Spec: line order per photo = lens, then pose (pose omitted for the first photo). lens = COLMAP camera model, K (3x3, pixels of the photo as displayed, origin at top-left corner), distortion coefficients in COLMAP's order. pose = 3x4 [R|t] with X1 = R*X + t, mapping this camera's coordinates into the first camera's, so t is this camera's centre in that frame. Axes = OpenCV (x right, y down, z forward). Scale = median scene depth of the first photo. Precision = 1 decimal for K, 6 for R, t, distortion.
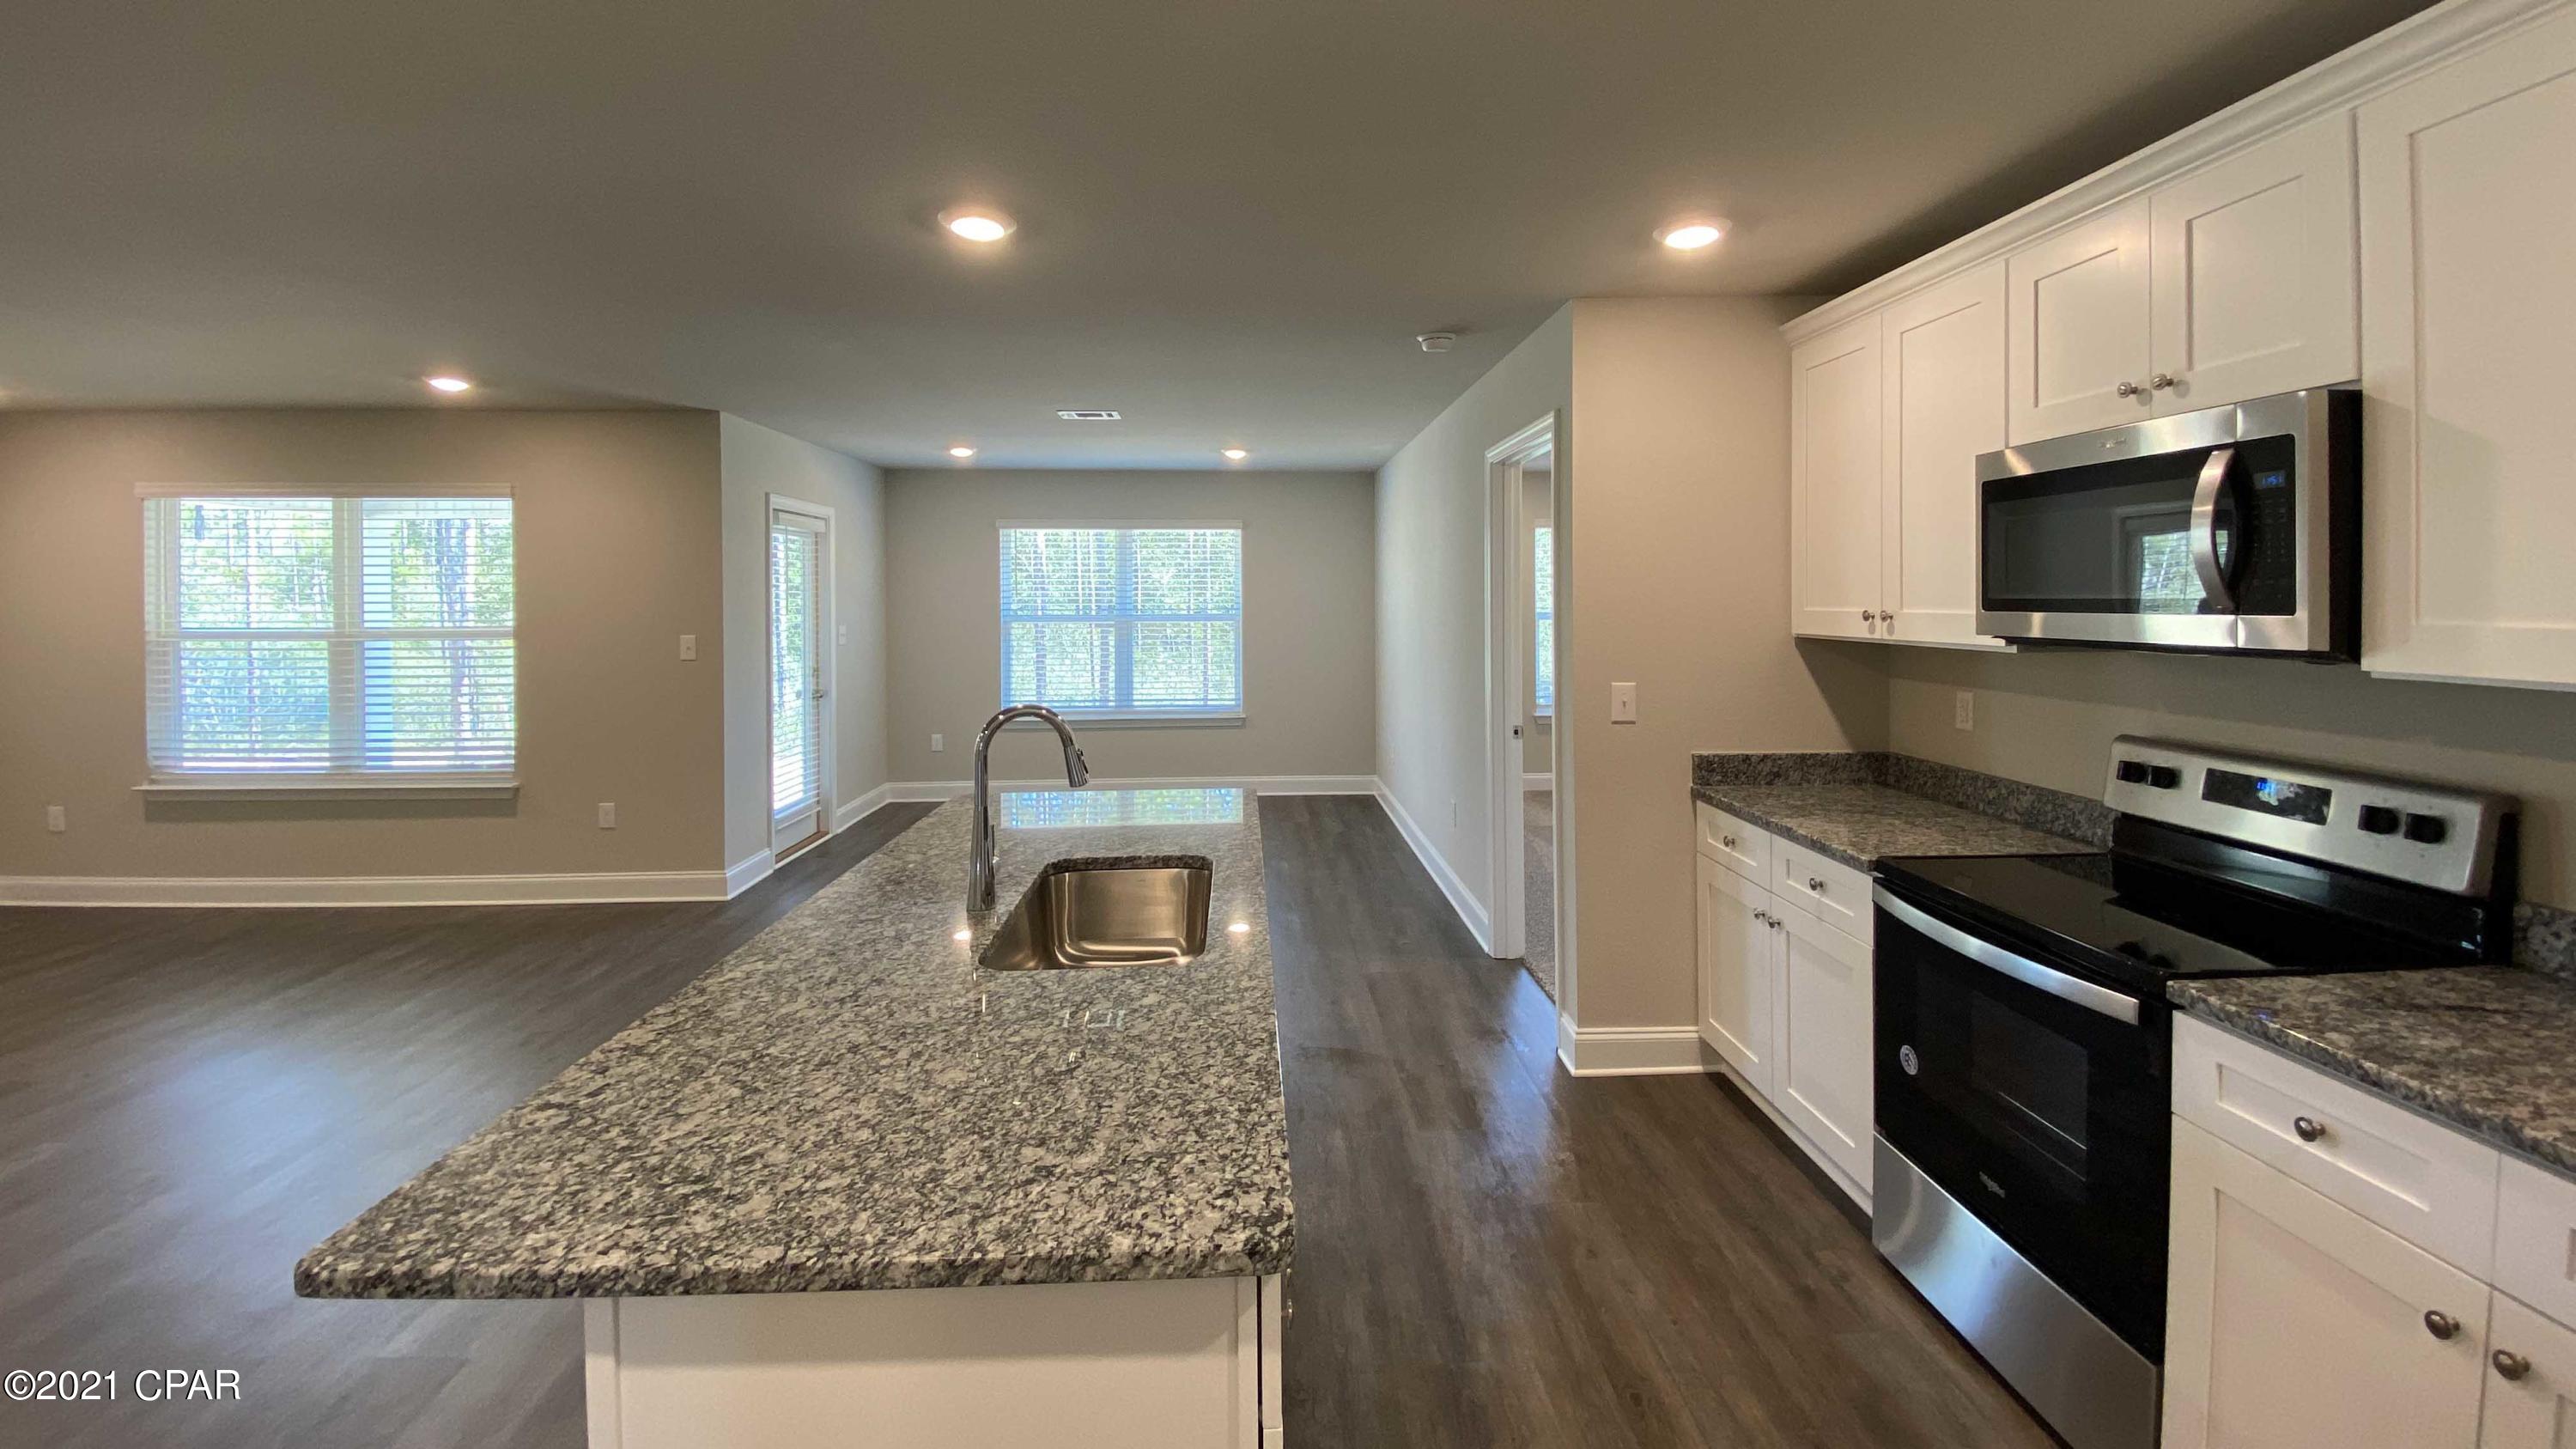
lens RADIAL K [[1032.8, 0, 1245.7], [0, 1032.8, 609.2], [0, 0, 1]] dist [-0.028159, -0.001626]
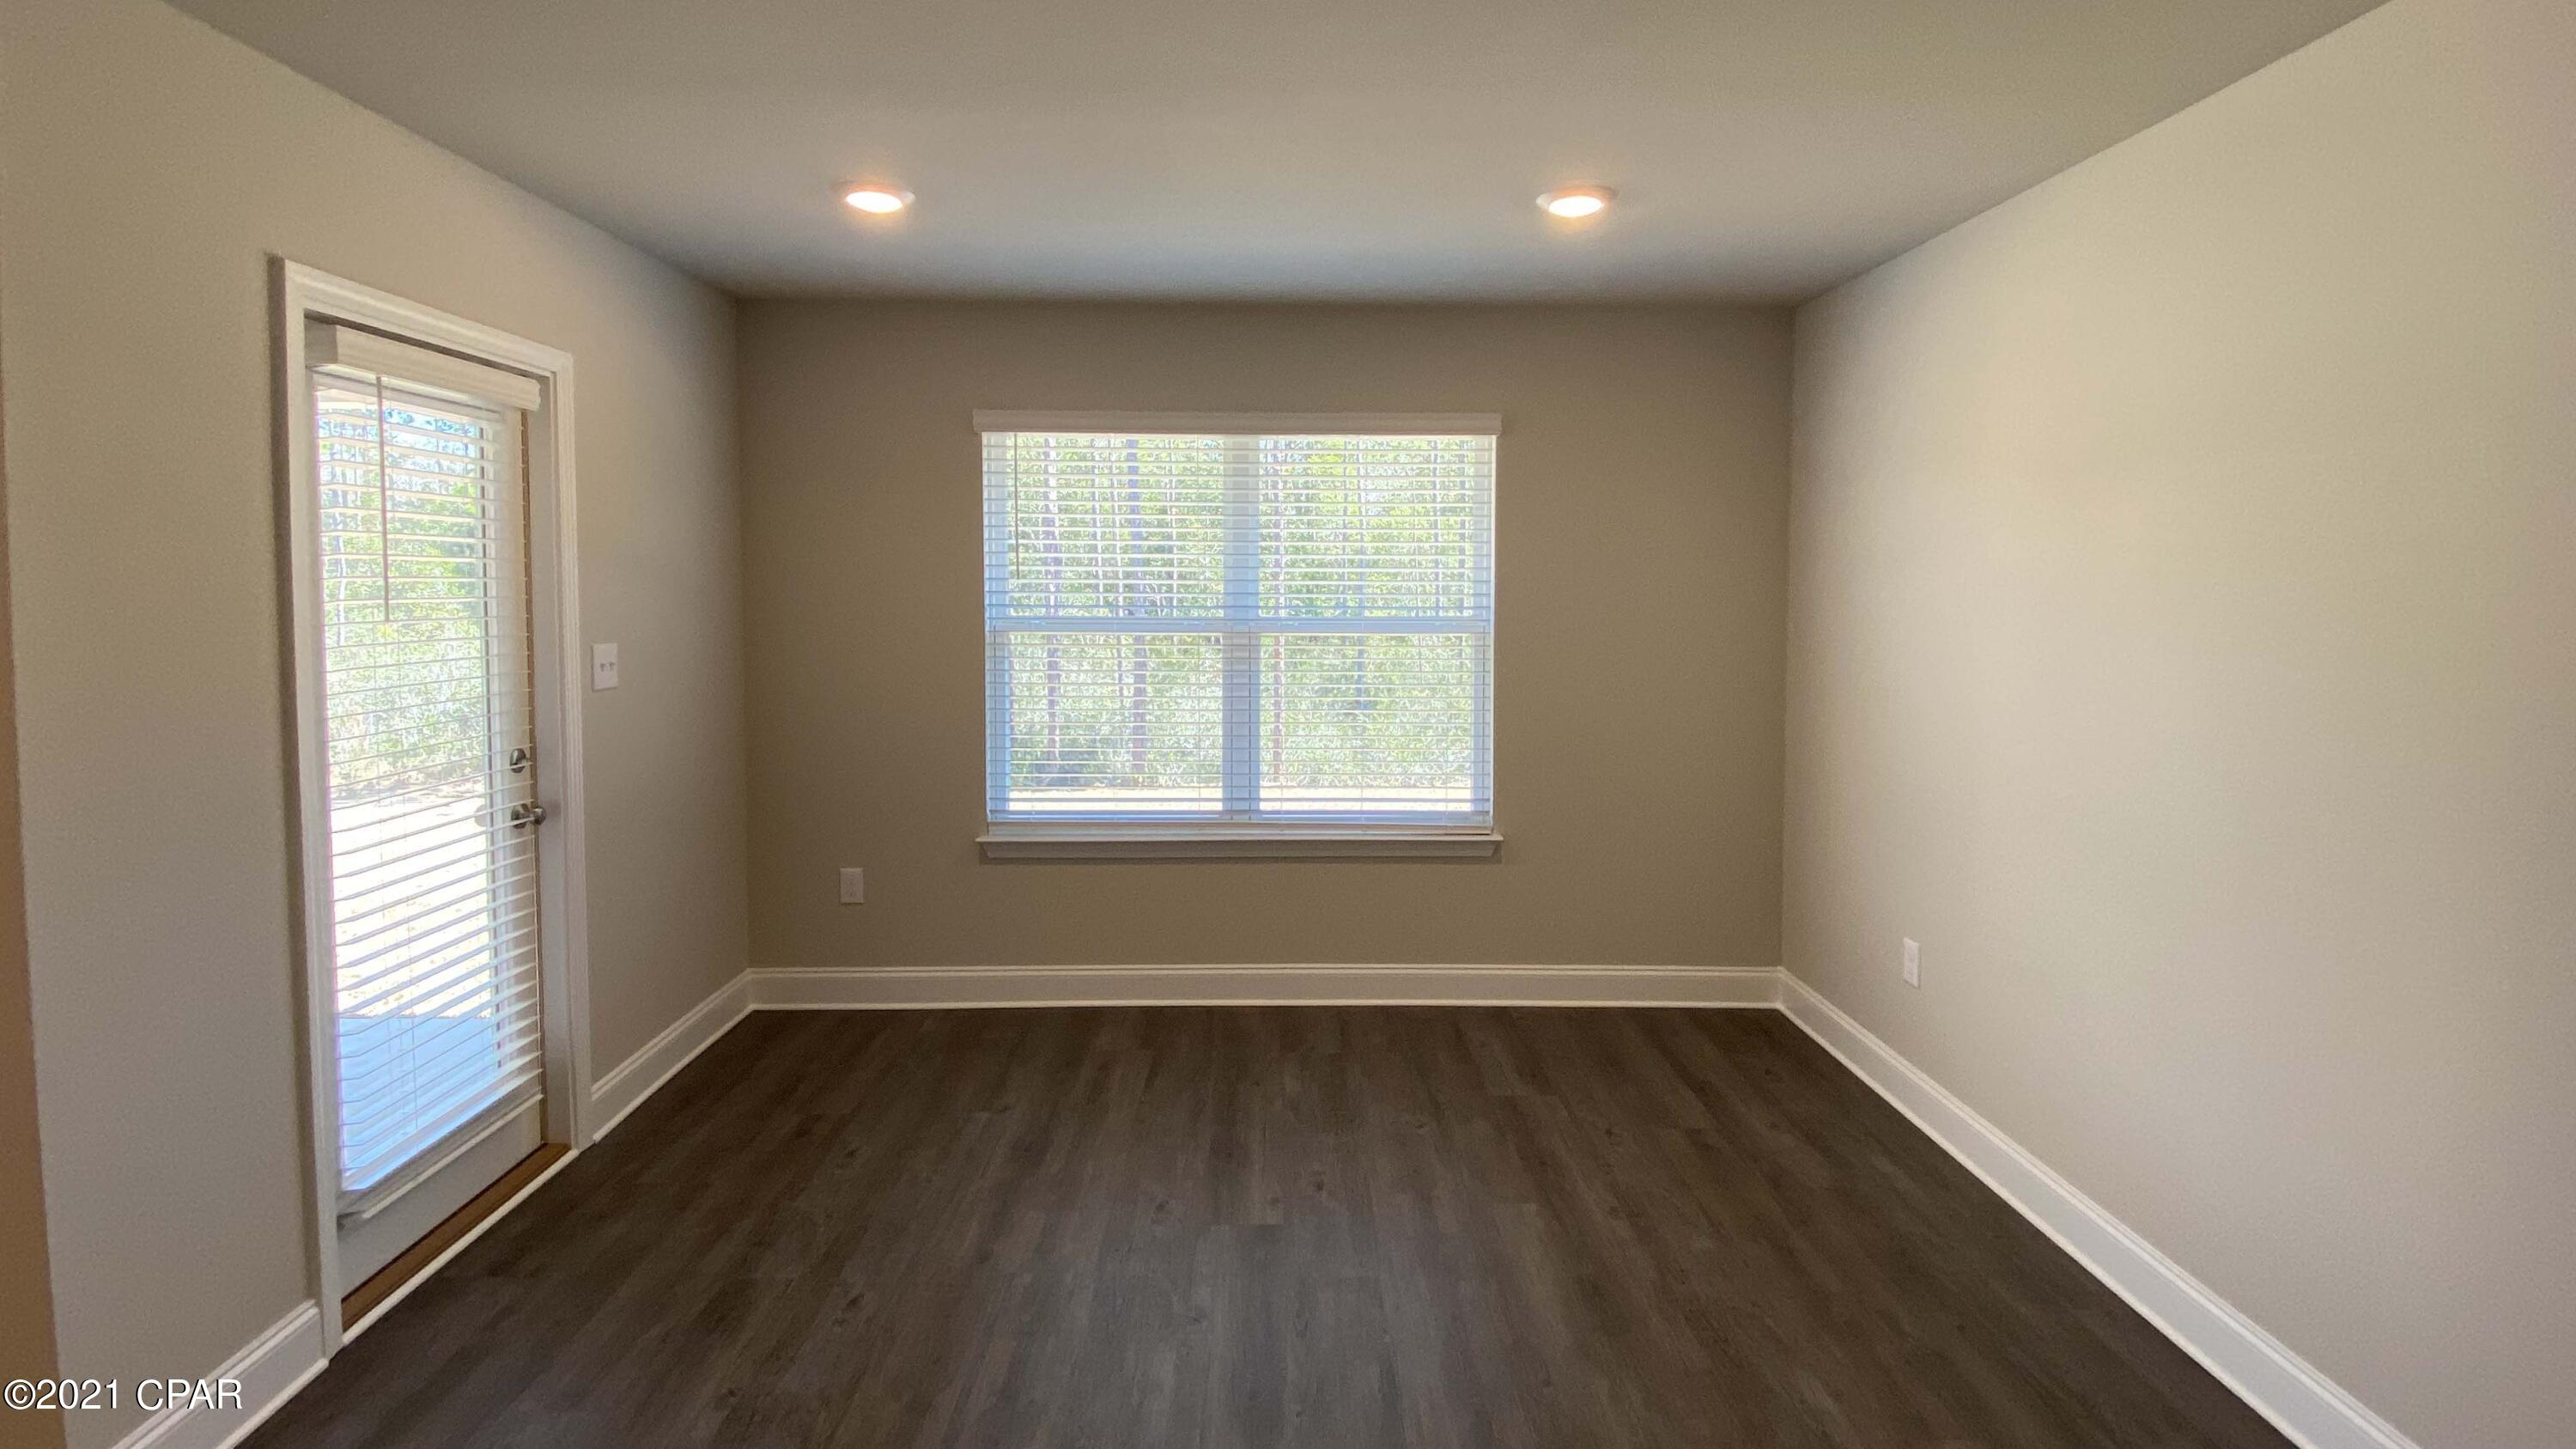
lens RADIAL K [[1122.9, 0, 1215.9], [0, 1122.9, 692.2], [0, 0, 1]] dist [0.001729, 0.000086]
pose [[0.999008, 0.010754, -0.043209, -0.112567], [-0.007233, 0.996703, 0.080812, -0.002706], [0.043936, -0.080420, 0.995792, 0.506117]]
